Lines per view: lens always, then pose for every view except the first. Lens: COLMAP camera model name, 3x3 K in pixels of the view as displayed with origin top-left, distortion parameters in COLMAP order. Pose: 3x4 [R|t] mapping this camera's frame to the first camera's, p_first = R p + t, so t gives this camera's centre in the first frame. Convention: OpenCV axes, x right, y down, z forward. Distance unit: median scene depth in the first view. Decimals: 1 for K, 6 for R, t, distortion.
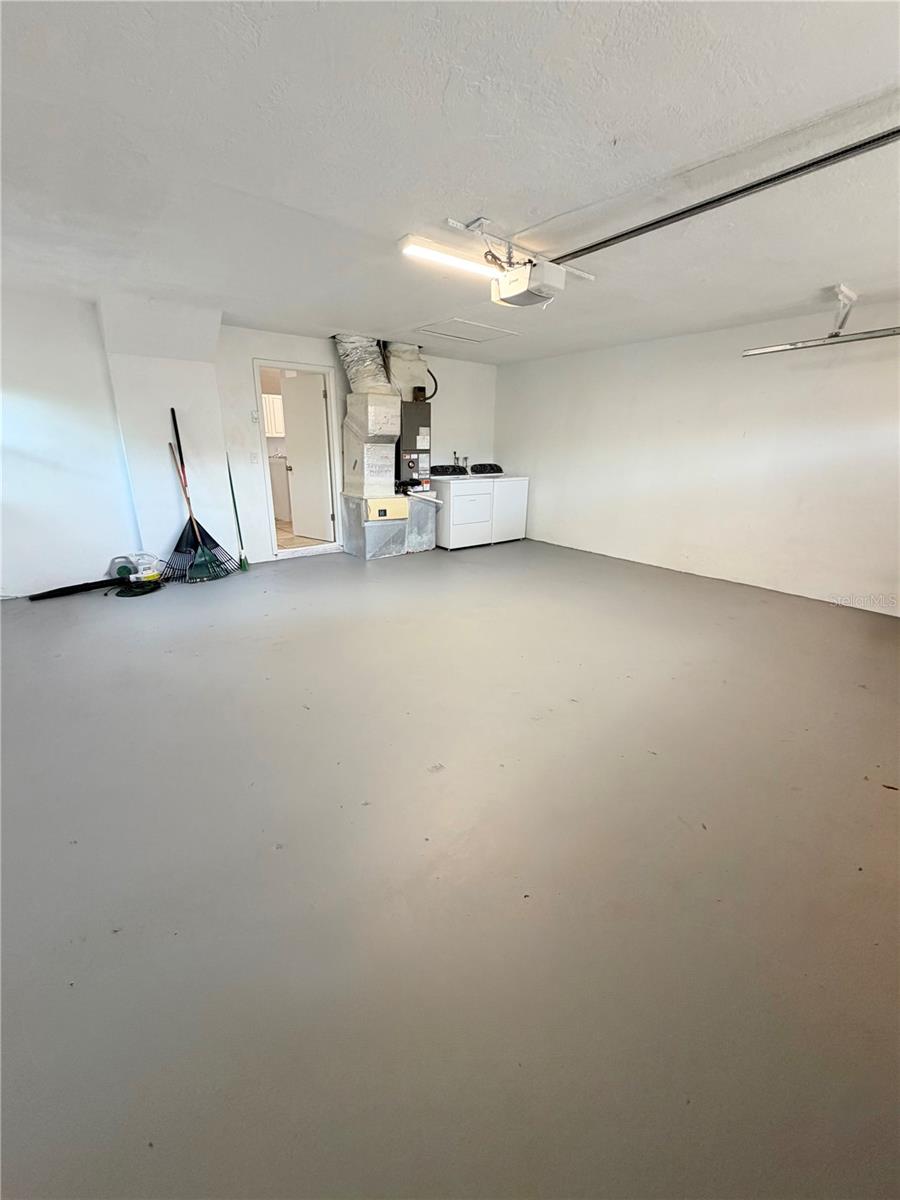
lens RADIAL K [[478.2, 0, 445.5], [0, 478.2, 600.7], [0, 0, 1]] dist [-0.000308, 0.000528]
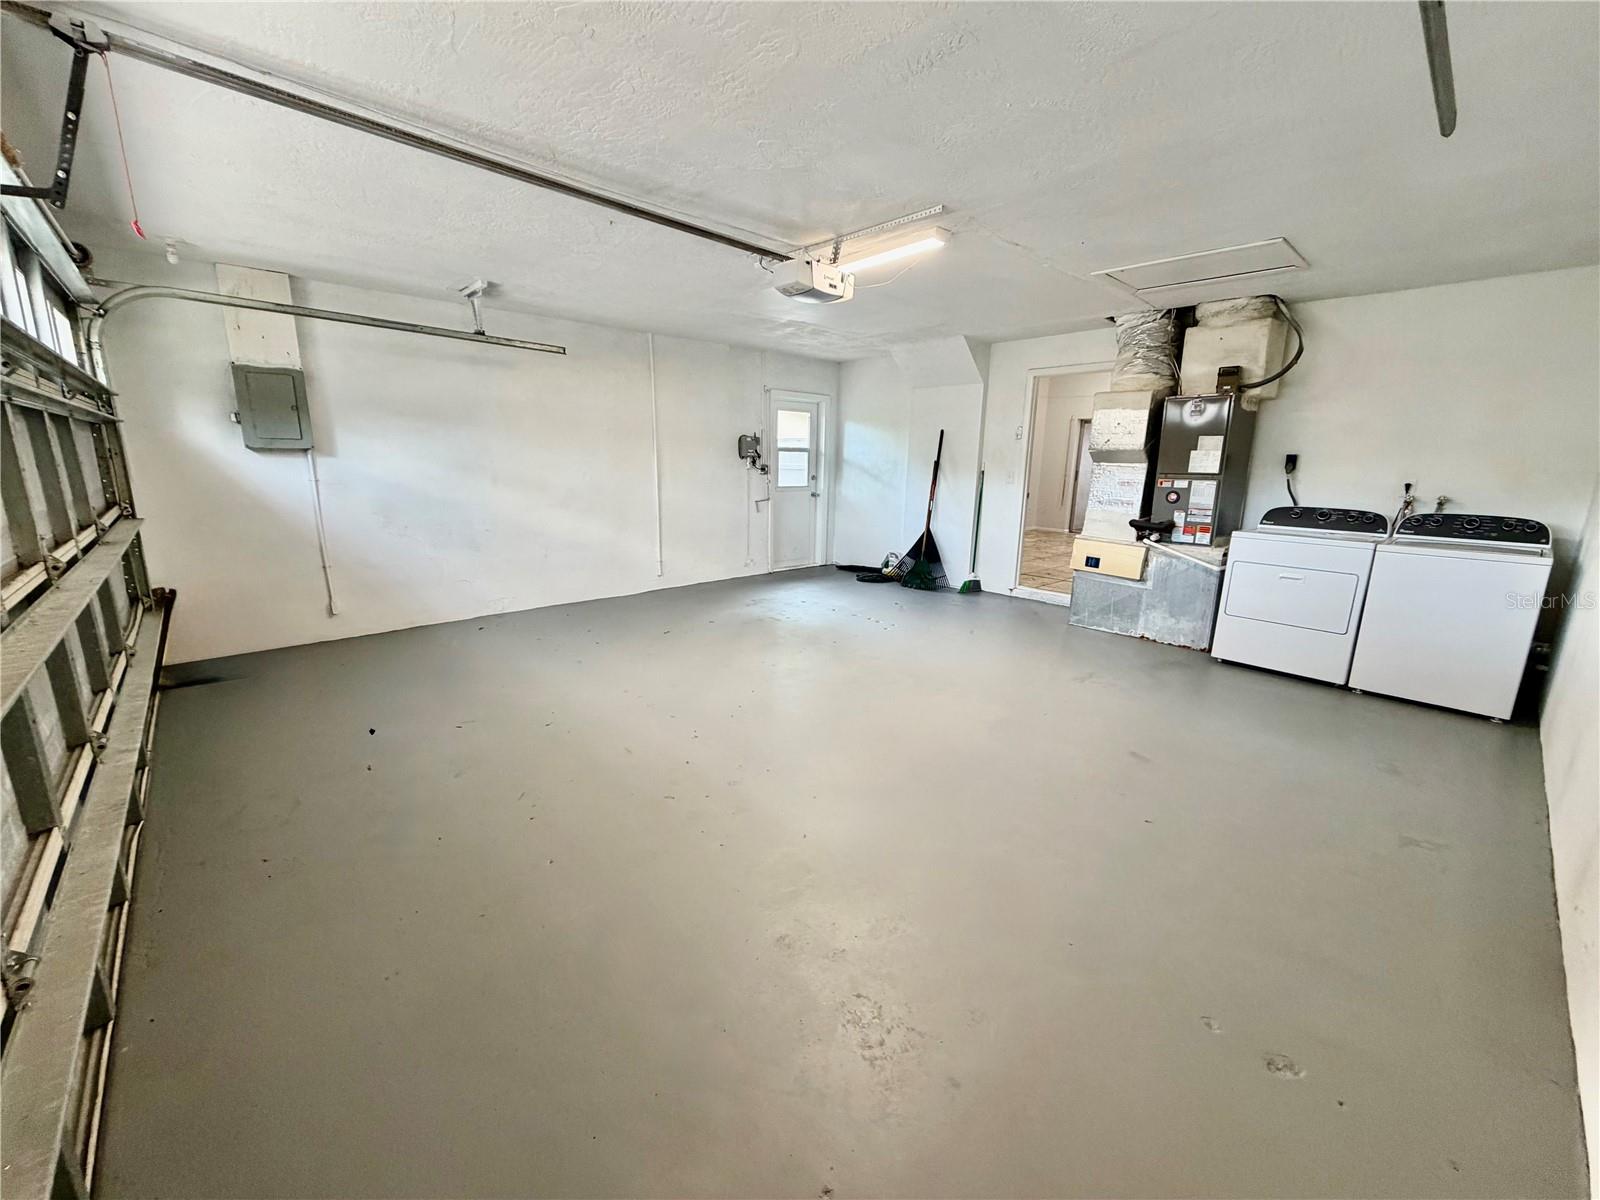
lens RADIAL K [[637.6, 0, 798.0], [0, 637.6, 599.7], [0, 0, 1]] dist [-0.000308, 0.000528]
pose [[0.053635, 0.211758, -0.975849, 0.711020], [-0.322821, 0.928455, 0.183730, -0.159934], [0.944939, 0.305171, 0.118157, 0.499120]]
